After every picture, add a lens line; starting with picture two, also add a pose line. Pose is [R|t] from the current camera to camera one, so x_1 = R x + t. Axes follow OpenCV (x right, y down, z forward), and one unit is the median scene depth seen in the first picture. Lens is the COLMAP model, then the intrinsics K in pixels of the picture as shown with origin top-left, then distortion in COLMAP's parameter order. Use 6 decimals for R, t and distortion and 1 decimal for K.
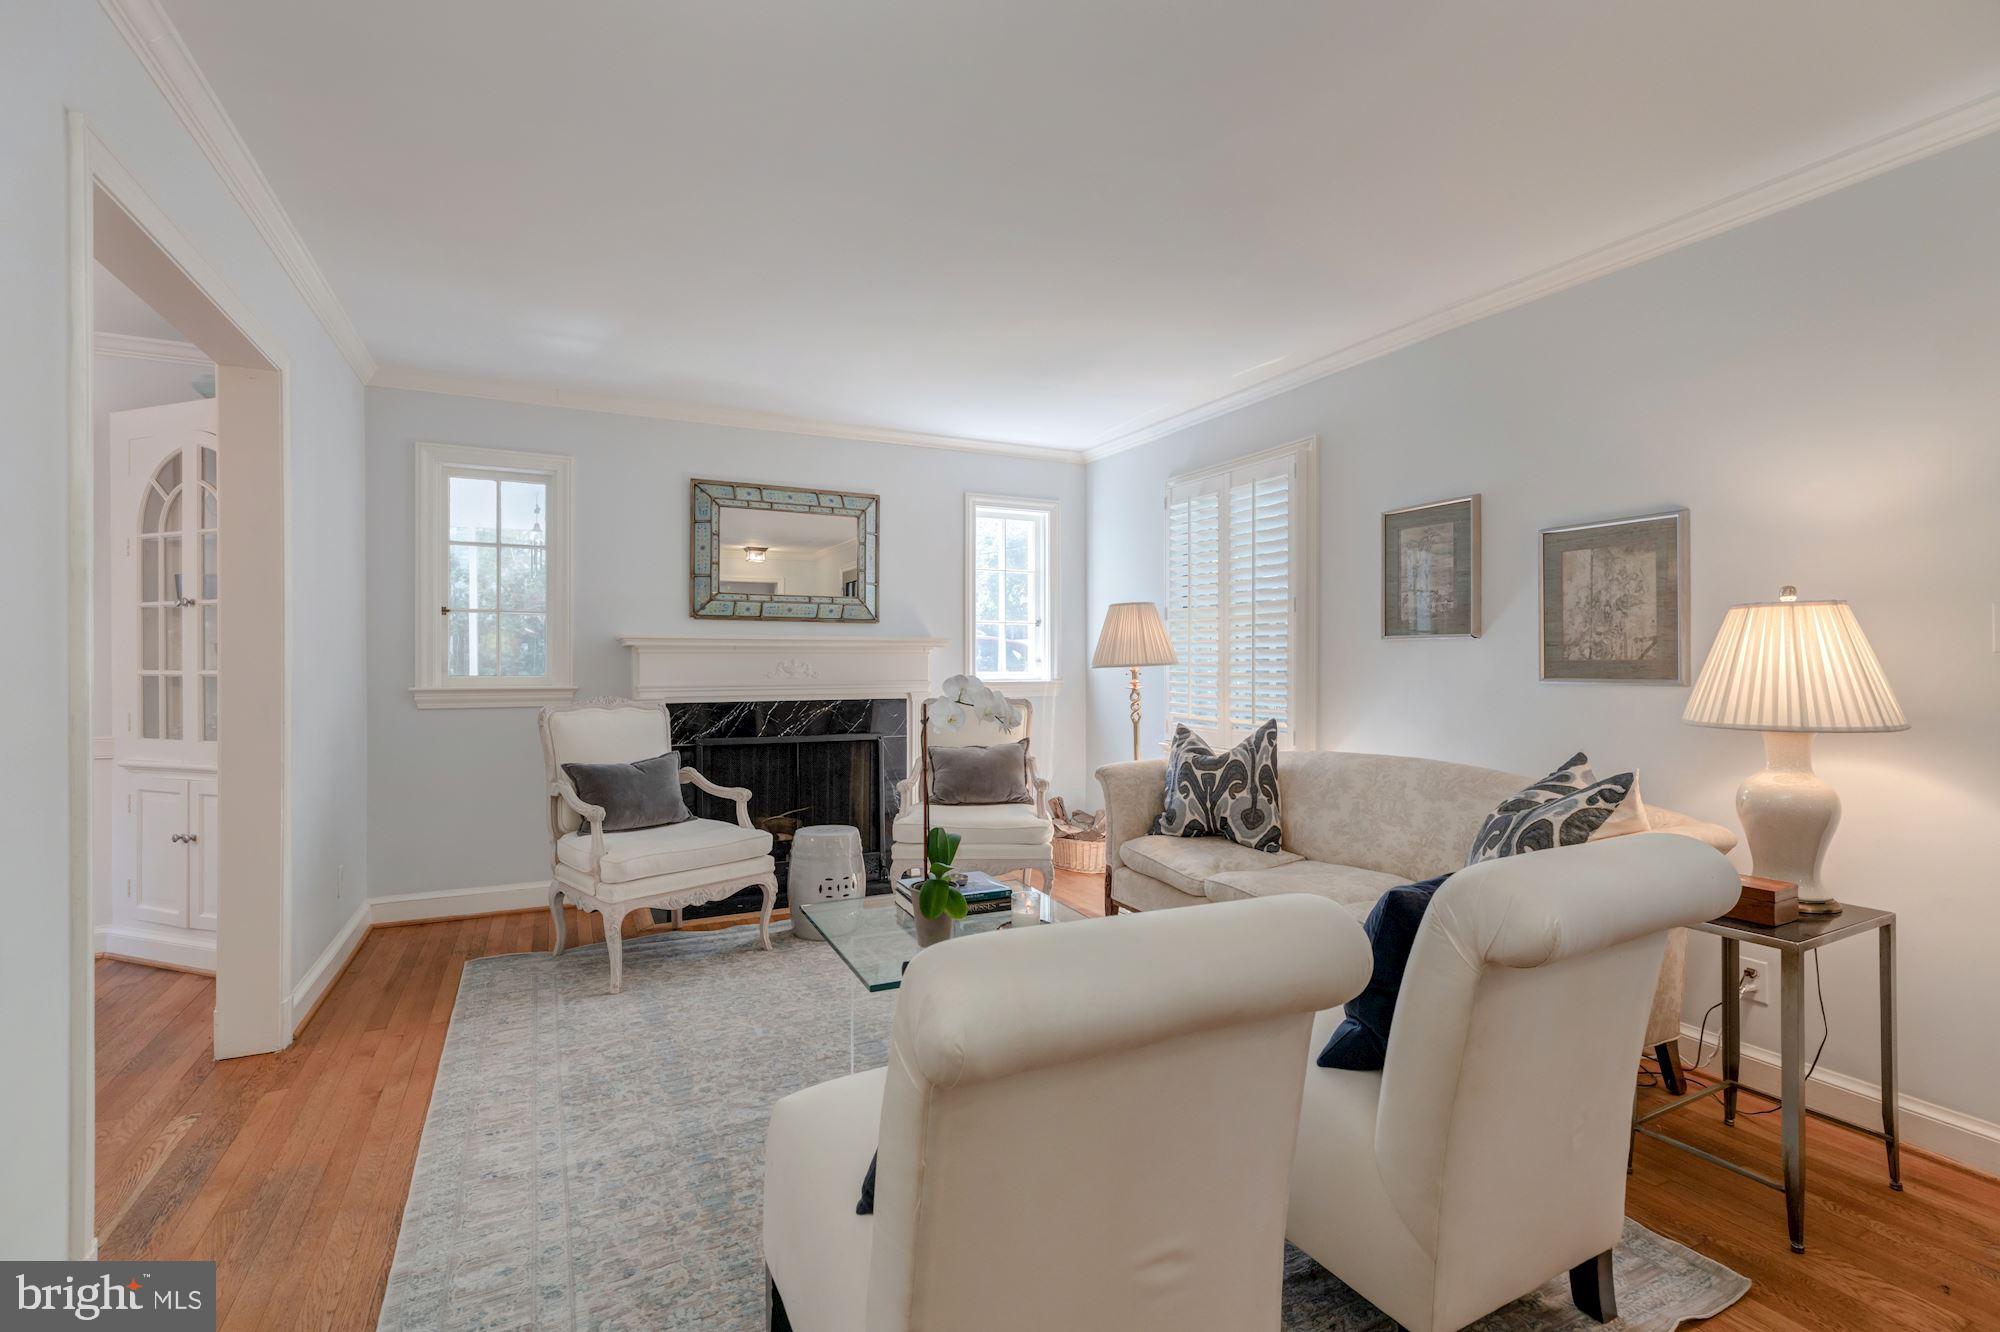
lens RADIAL K [[899.9, 0, 1005.4], [0, 899.9, 657.2], [0, 0, 1]] dist [0.004263, 0.000865]
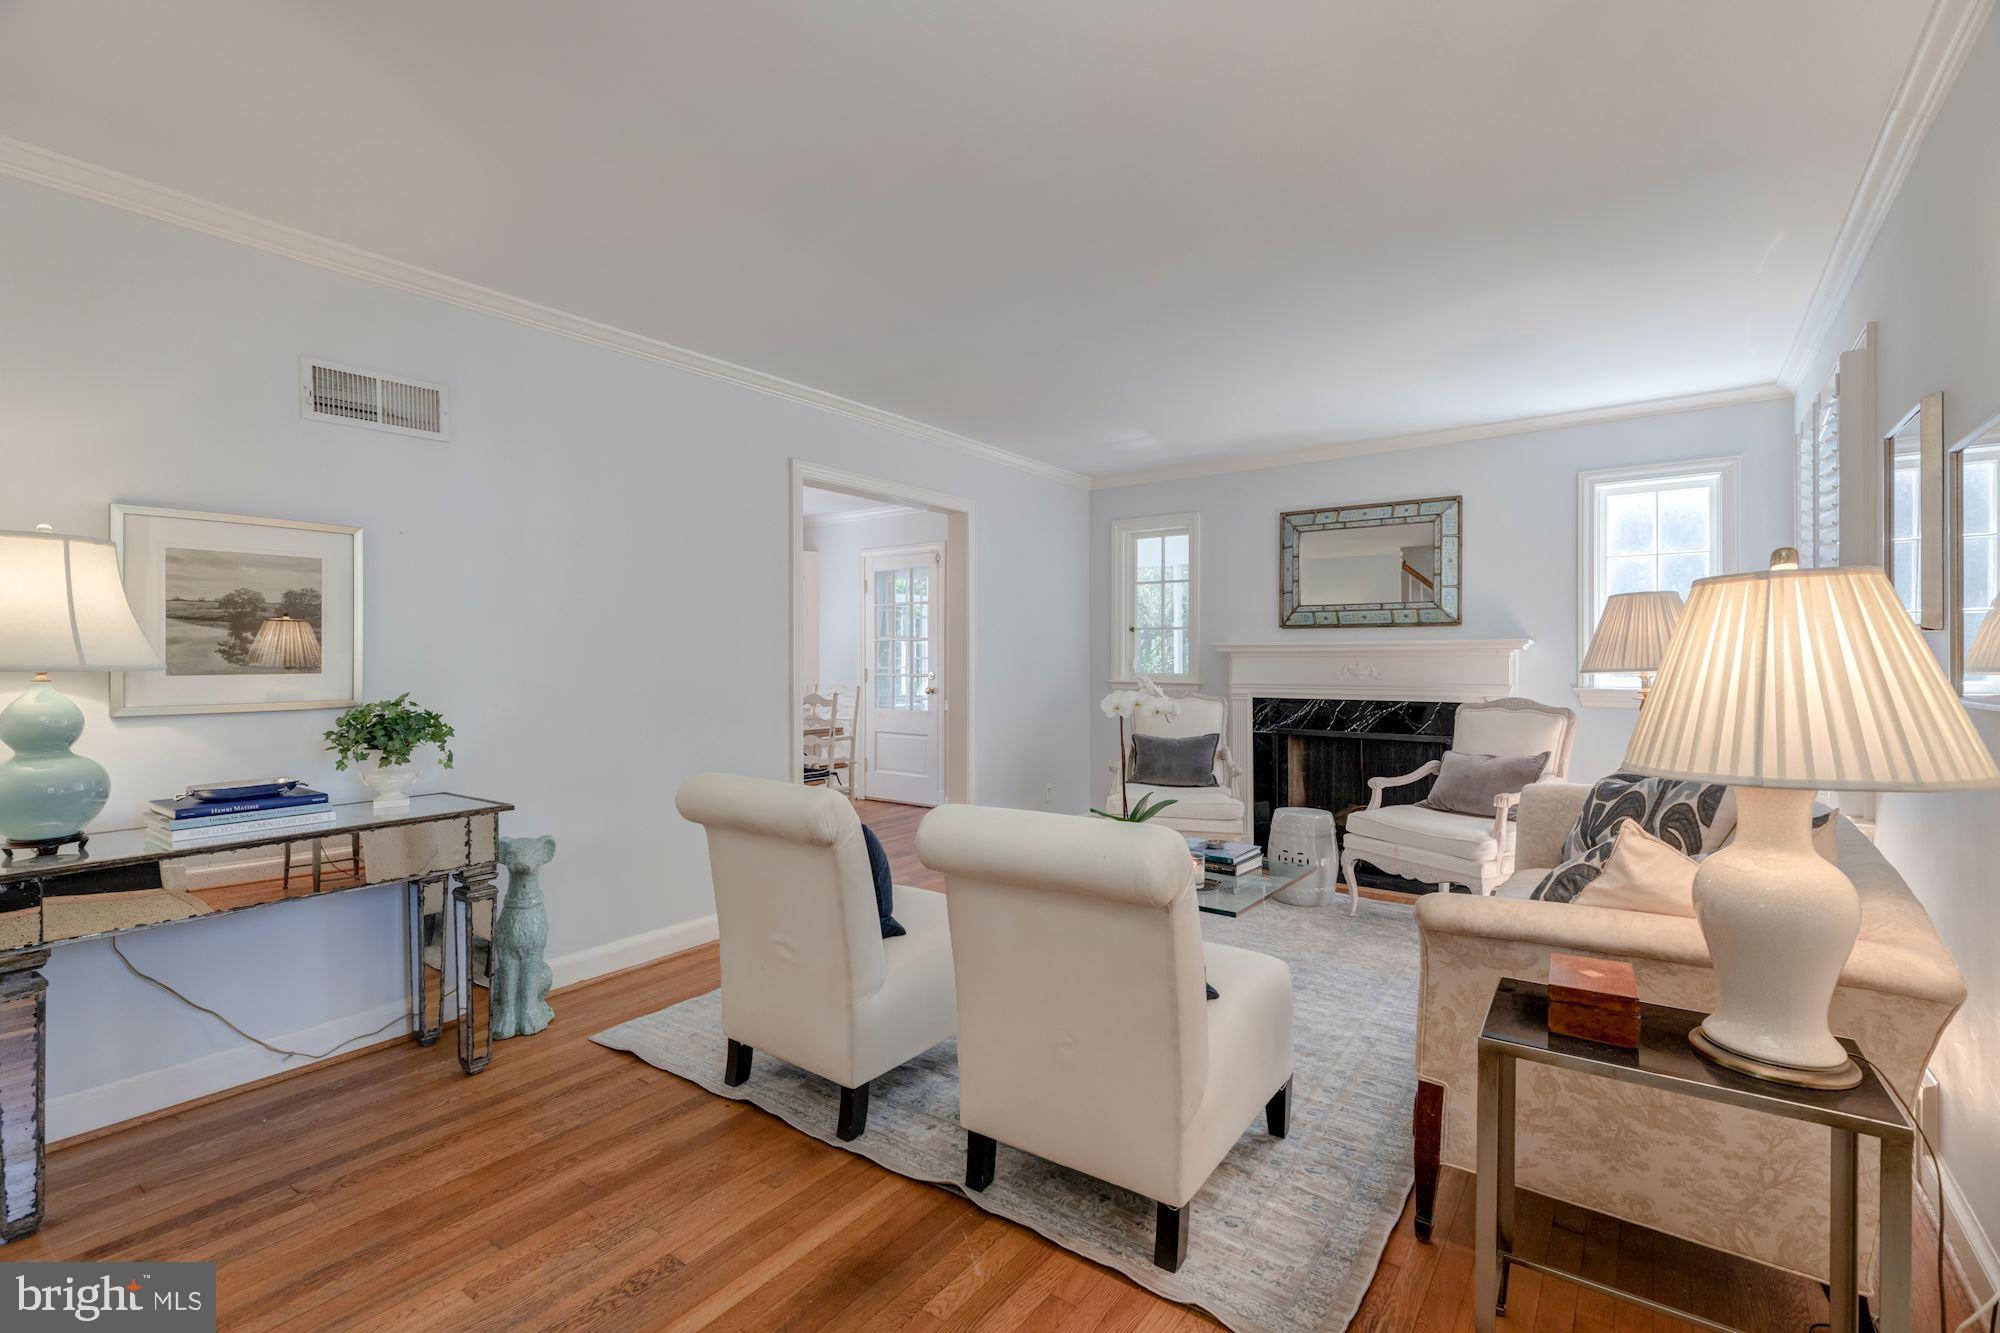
lens RADIAL K [[899.9, 0, 1007.3], [0, 899.9, 663.3], [0, 0, 1]] dist [0.004263, 0.000865]
pose [[0.457393, 0.002385, -0.889262, 0.557272], [0.001538, 0.999993, 0.003473, -0.001105], [0.889264, -0.002956, 0.457386, 0.120326]]
